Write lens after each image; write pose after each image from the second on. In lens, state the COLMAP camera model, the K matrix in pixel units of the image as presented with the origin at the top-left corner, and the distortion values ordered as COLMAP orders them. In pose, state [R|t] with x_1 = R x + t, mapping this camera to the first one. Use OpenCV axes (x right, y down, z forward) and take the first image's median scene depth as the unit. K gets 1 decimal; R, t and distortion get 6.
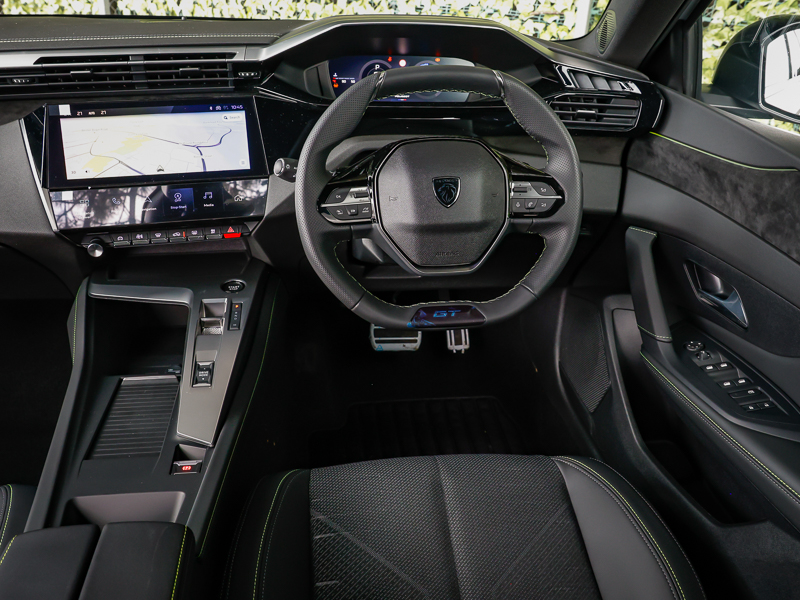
lens RADIAL K [[614.3, 0, 400.2], [0, 614.3, 301.1], [0, 0, 1]] dist [0.008847, -0.002114]
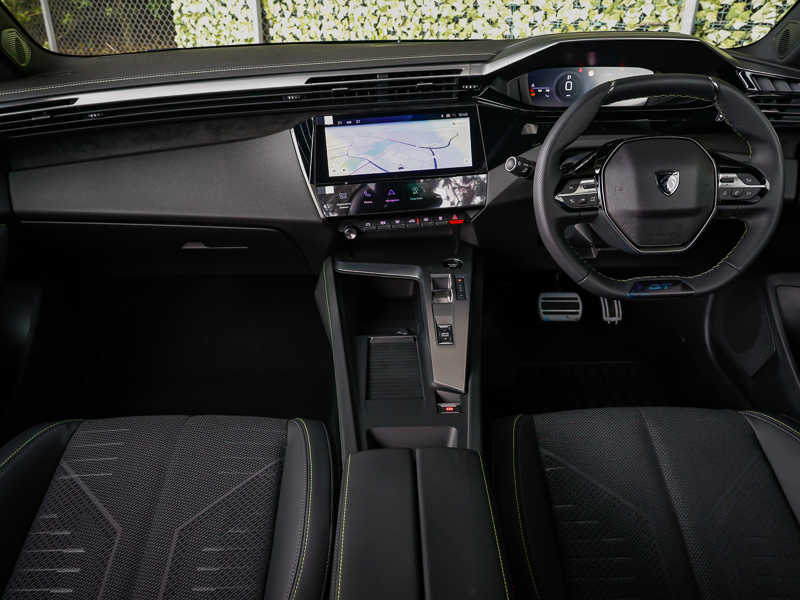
lens RADIAL K [[537.4, 0, 400.2], [0, 537.4, 298.3], [0, 0, 1]] dist [0.006019, -0.001932]
pose [[0.995370, 0.009799, -0.095613, -0.292659], [-0.007395, 0.999648, 0.025467, 0.018366], [0.095829, -0.024642, 0.995093, -0.069401]]
